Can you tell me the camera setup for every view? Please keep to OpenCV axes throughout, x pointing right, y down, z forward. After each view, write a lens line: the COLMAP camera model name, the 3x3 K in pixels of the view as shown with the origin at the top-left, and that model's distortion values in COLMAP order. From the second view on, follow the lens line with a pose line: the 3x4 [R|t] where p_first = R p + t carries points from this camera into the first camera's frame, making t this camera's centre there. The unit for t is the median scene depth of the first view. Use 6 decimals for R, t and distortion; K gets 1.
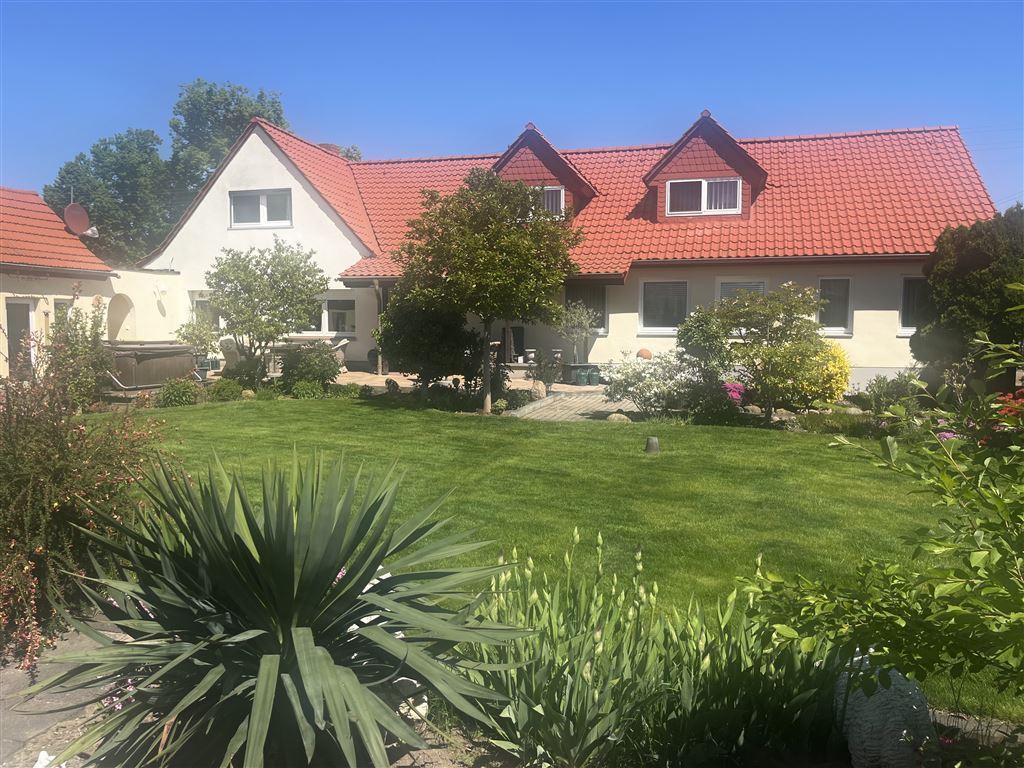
lens RADIAL K [[769.1, 0, 515.3], [0, 769.1, 380.2], [0, 0, 1]] dist [0.024083, -0.033353]
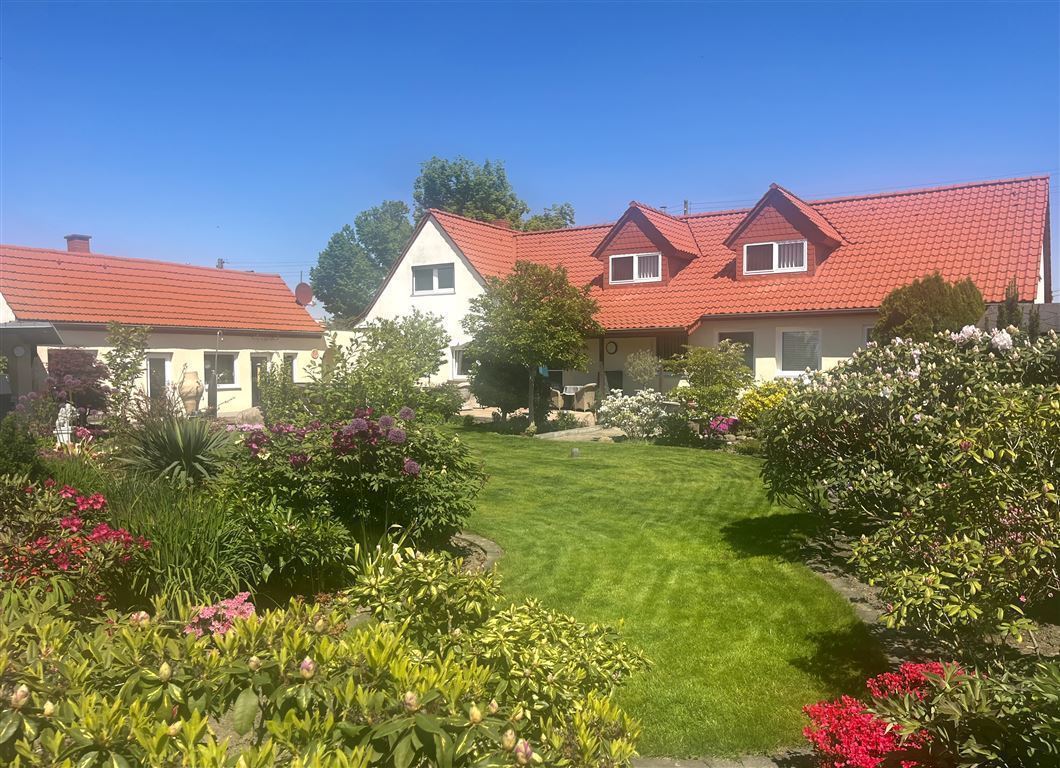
lens RADIAL K [[812.0, 0, 529.7], [0, 812.0, 388.6], [0, 0, 1]] dist [0.026532, 0.000591]
pose [[0.950049, 0.003120, -0.312084, 0.275690], [-0.017055, 0.998975, -0.041933, 0.012929], [0.311633, 0.045161, 0.949129, -0.246911]]
